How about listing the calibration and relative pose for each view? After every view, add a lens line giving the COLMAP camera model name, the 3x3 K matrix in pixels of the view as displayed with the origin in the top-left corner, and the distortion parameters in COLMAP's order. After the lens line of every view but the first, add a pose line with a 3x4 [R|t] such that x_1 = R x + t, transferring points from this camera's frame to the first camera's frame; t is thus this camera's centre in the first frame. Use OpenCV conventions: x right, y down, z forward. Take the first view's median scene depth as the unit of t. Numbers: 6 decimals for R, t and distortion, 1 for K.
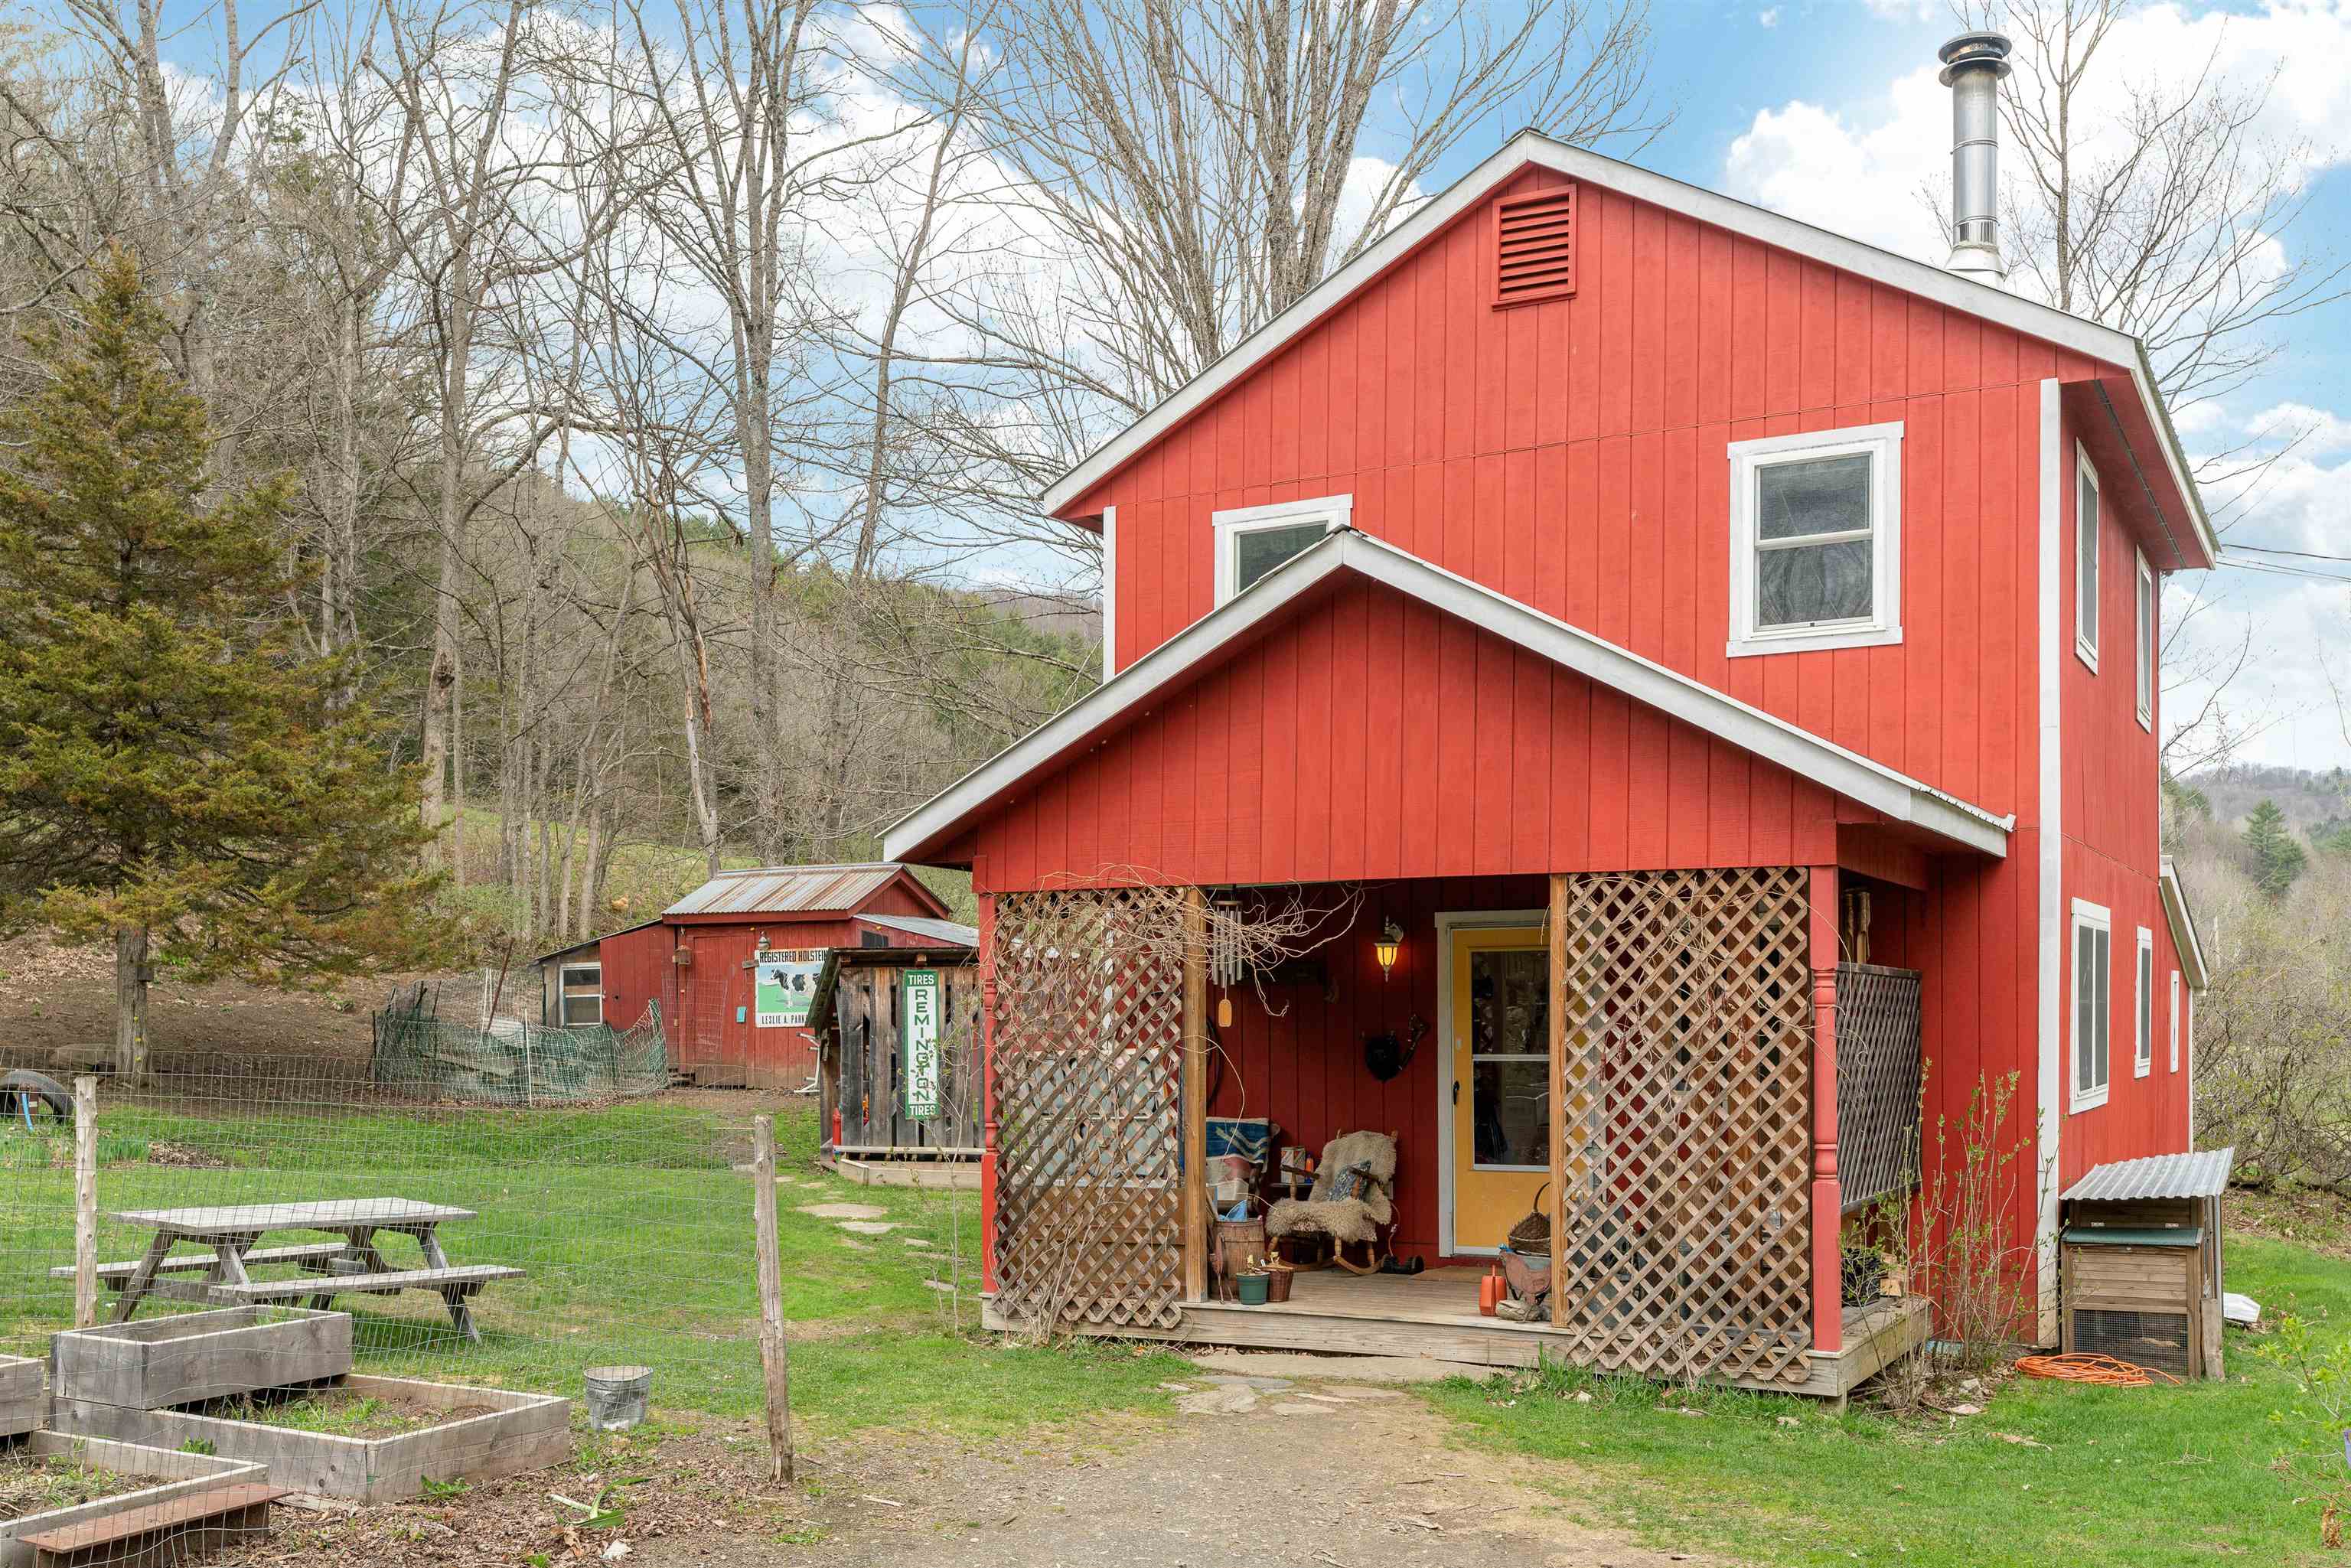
lens RADIAL K [[2236.0, 0, 1233.4], [0, 2236.0, 964.3], [0, 0, 1]] dist [0.013671, -0.007980]
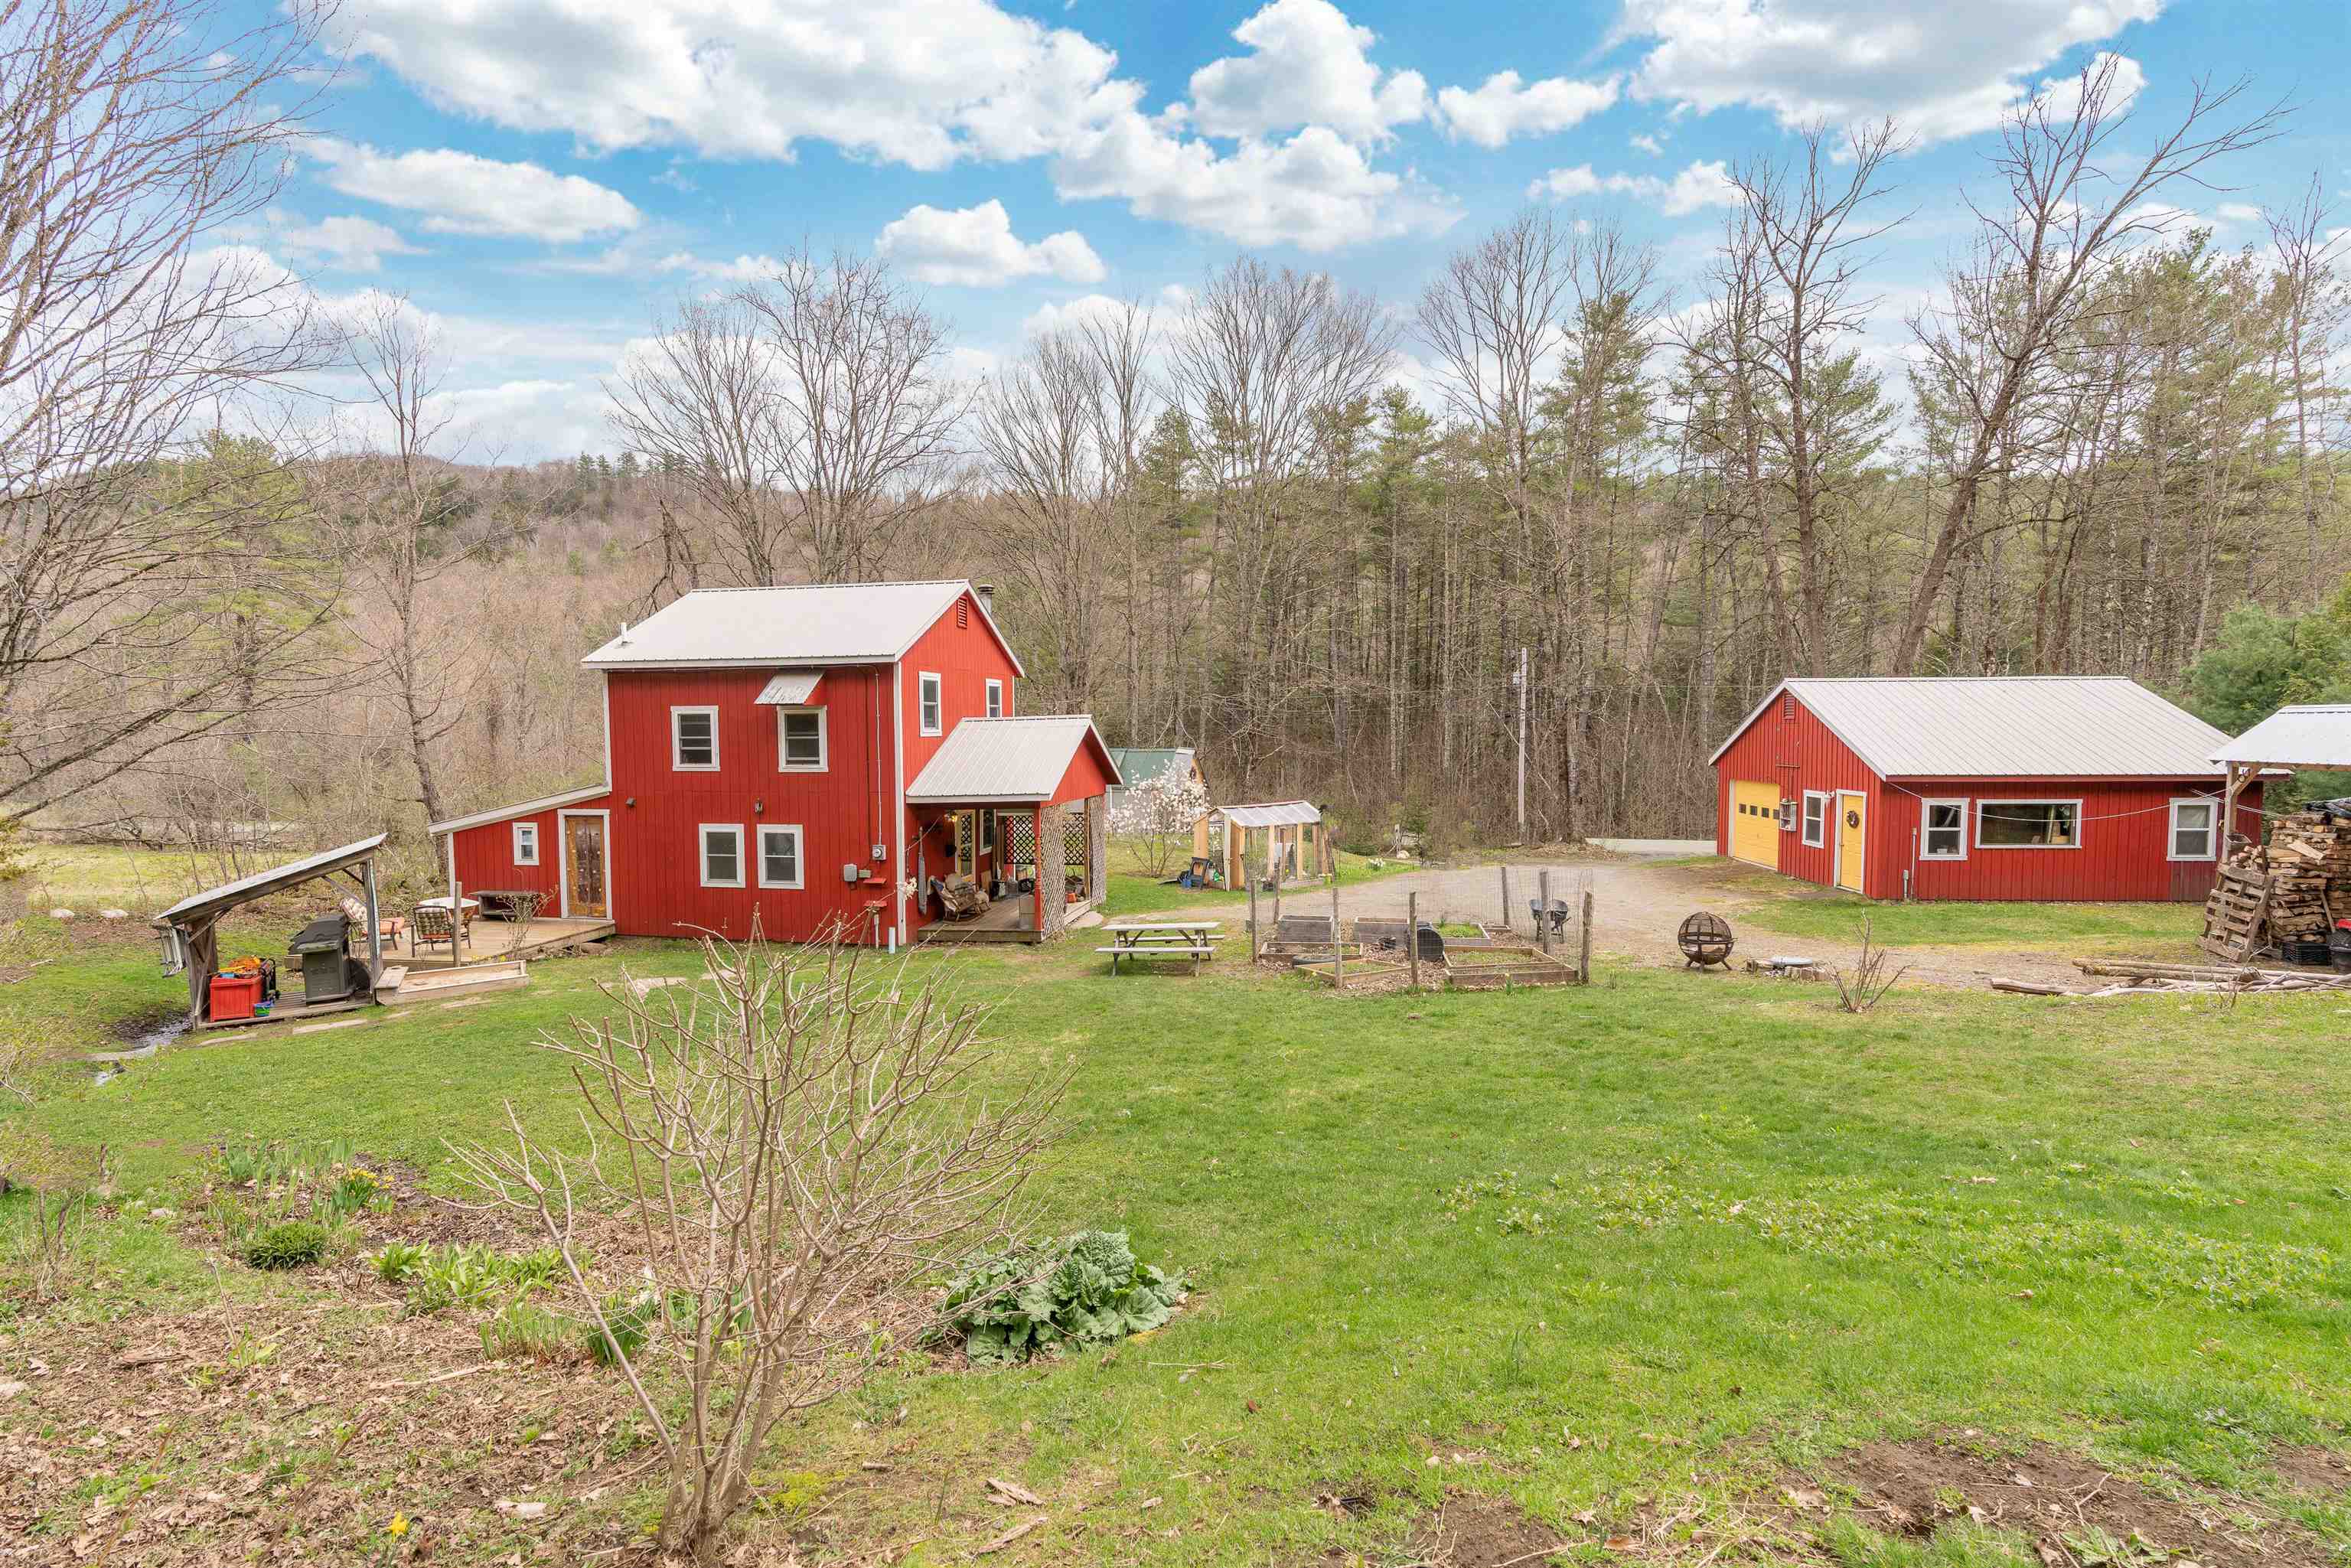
lens RADIAL K [[1065.2, 0, 1175.5], [0, 1065.2, 784.0], [0, 0, 1]] dist [-0.001891, -0.000087]
pose [[-0.282408, -0.048748, 0.958055, -1.620316], [-0.018553, 0.998799, 0.045352, -0.146030], [-0.959115, -0.004967, -0.282973, 1.227487]]
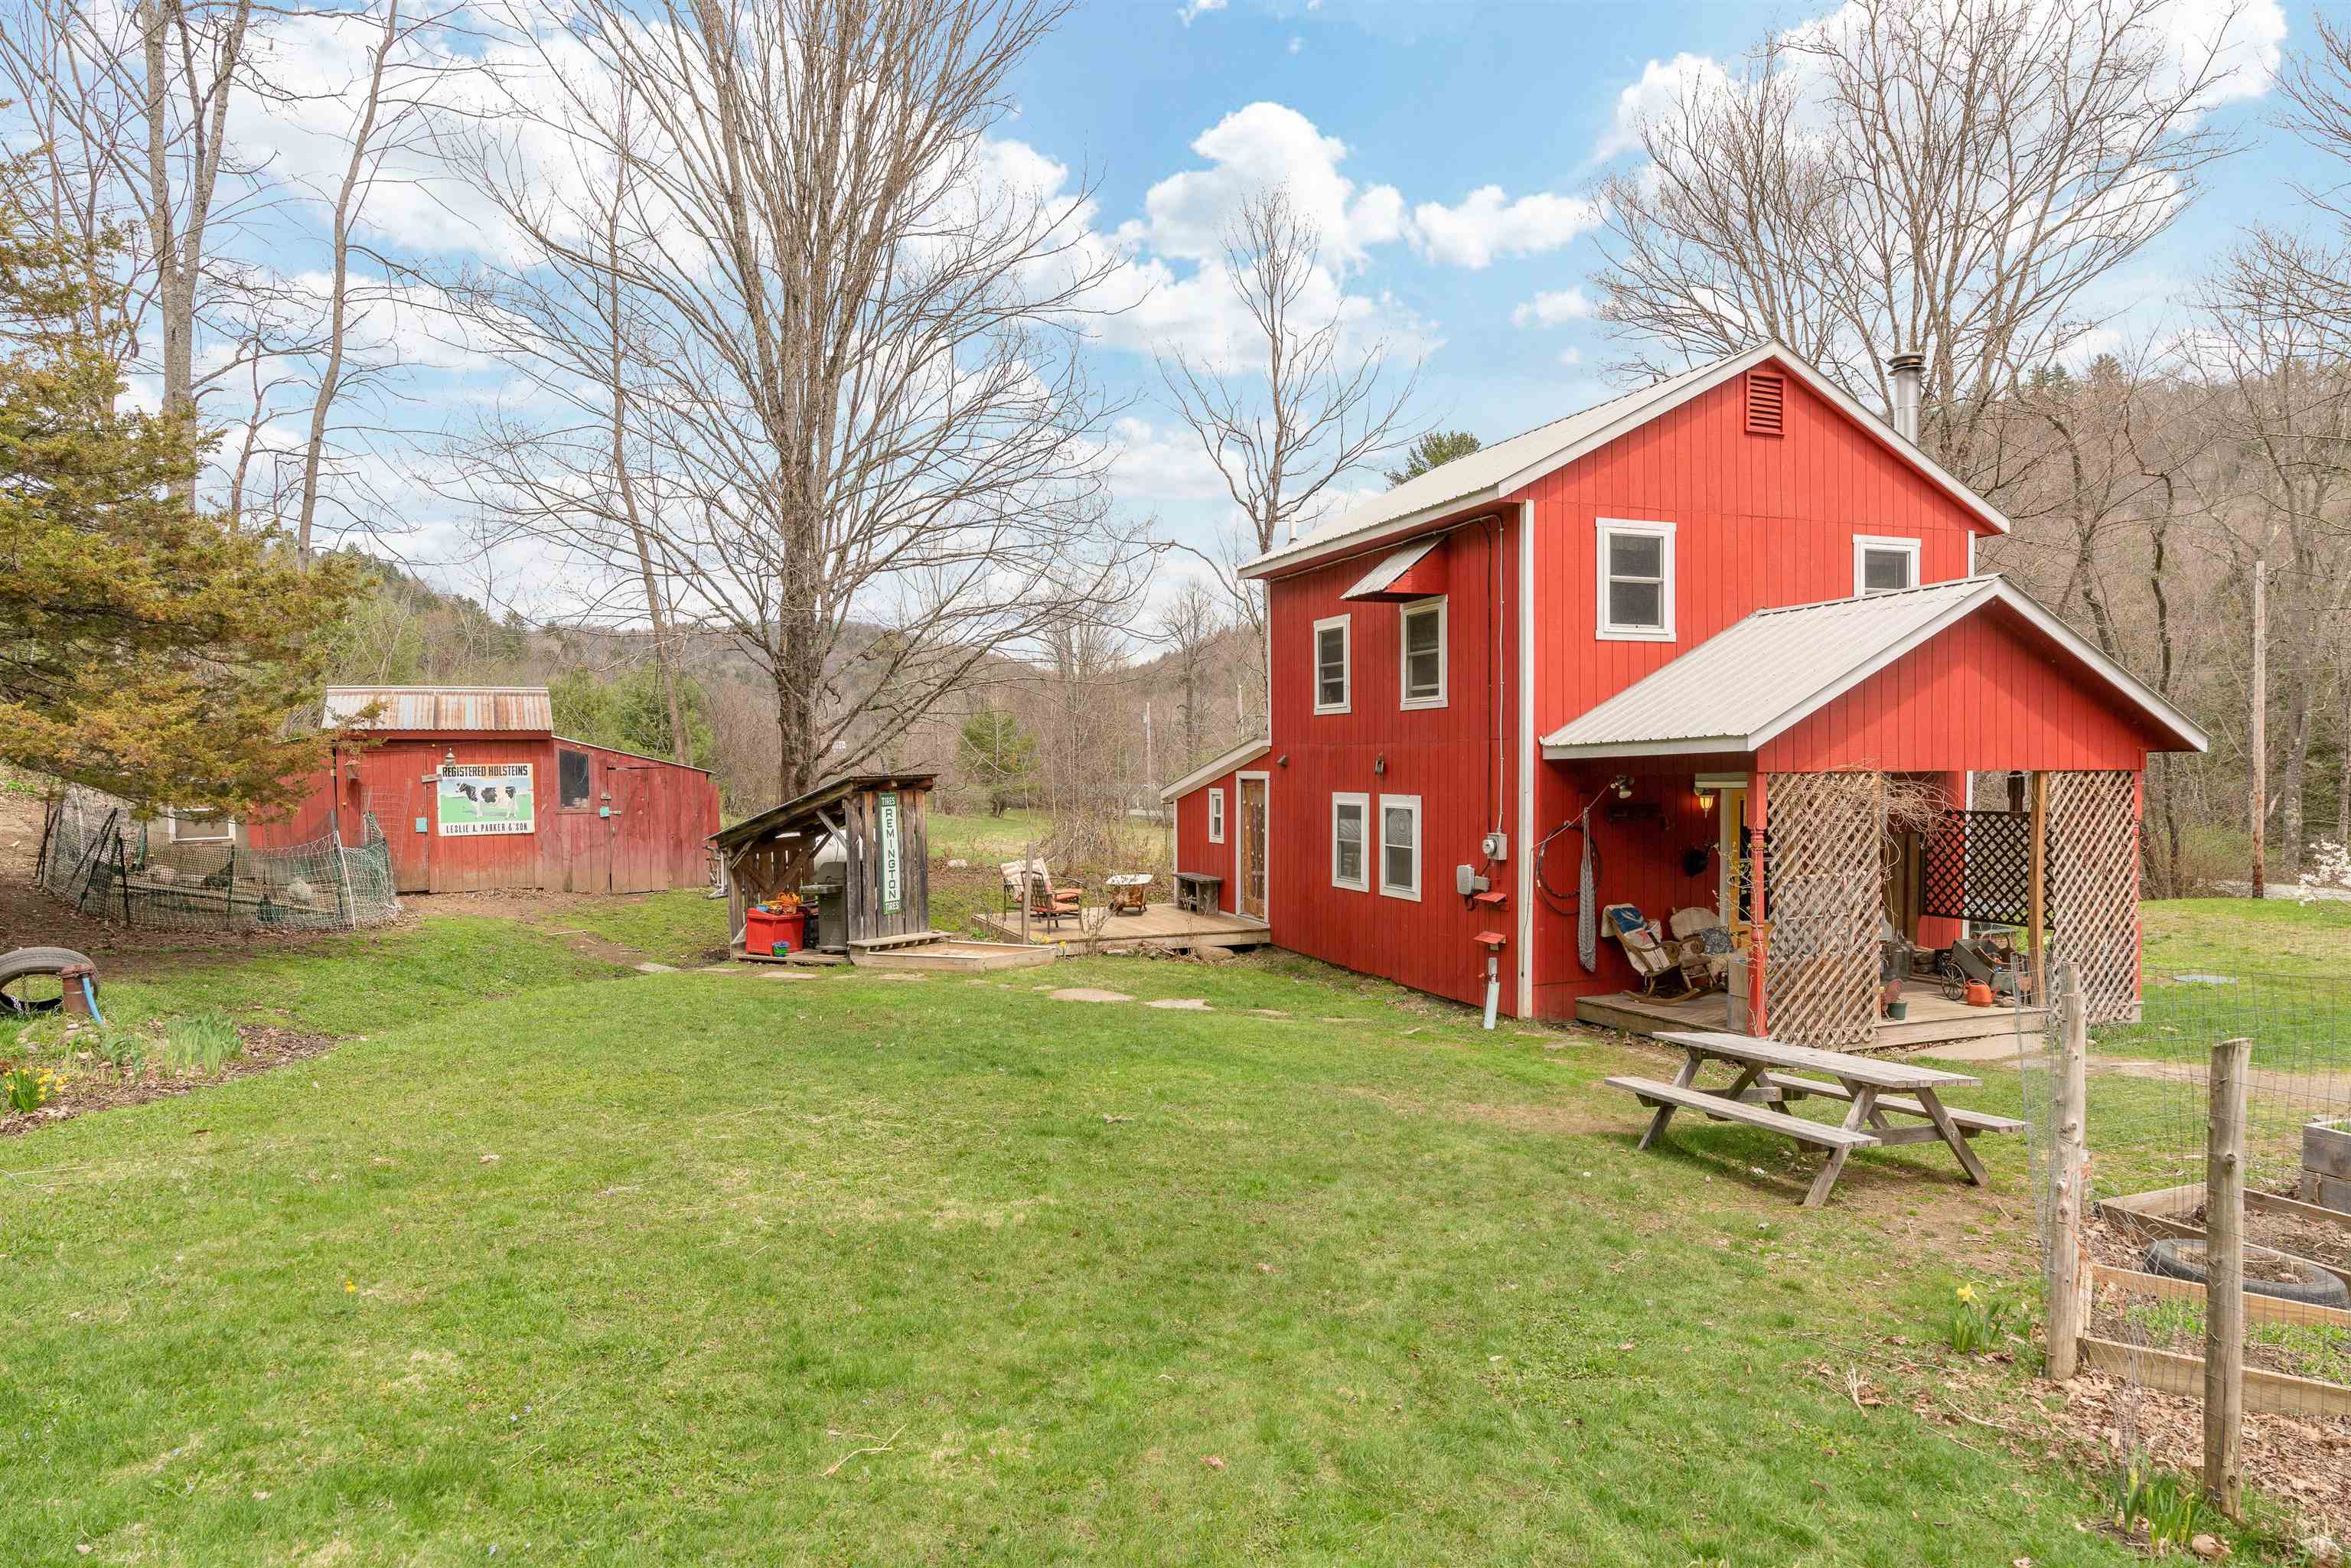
lens RADIAL K [[1368.8, 0, 1175.5], [0, 1368.8, 784.0], [0, 0, 1]] dist [-0.002961, 0.000562]
pose [[0.667123, -0.015266, 0.744792, -1.036823], [-0.015078, 0.999308, 0.033988, -0.055466], [-0.744795, -0.033904, 0.666431, 0.668833]]
